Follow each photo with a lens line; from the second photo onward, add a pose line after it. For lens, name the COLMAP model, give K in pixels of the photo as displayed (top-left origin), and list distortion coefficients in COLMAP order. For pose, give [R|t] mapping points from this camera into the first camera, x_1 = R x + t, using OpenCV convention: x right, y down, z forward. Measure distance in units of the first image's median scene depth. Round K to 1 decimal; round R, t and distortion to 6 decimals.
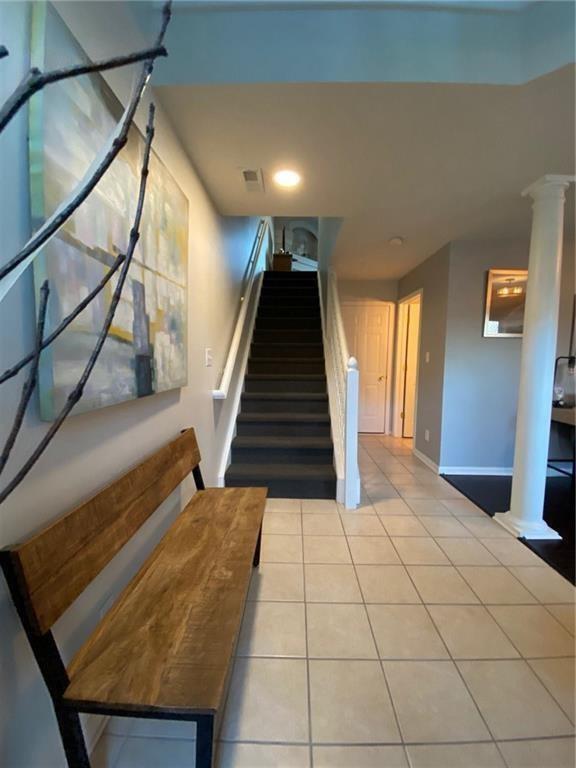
lens RADIAL K [[310.3, 0, 285.7], [0, 310.3, 379.2], [0, 0, 1]] dist [-0.013840, -0.003278]
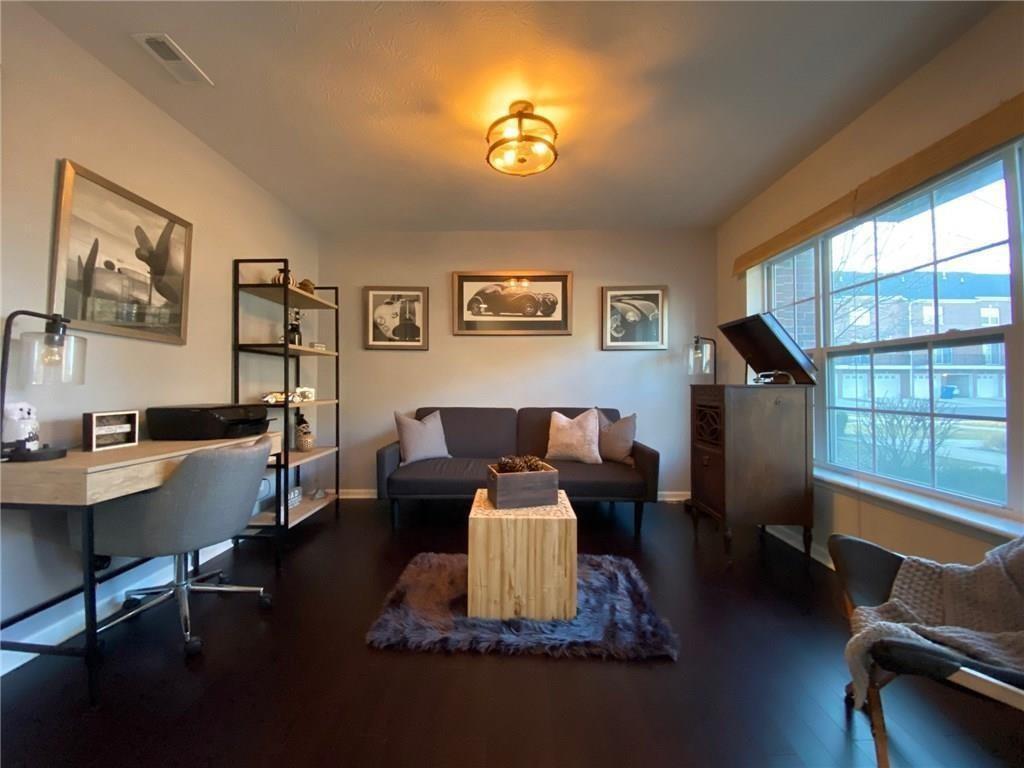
lens RADIAL K [[413.7, 0, 510.7], [0, 413.7, 380.9], [0, 0, 1]] dist [-0.013840, -0.003278]
pose [[-0.029585, 0.001957, 0.999560, 0.466559], [0.071043, 0.997473, 0.000150, 0.047783], [-0.997034, 0.071016, -0.029650, 0.508456]]
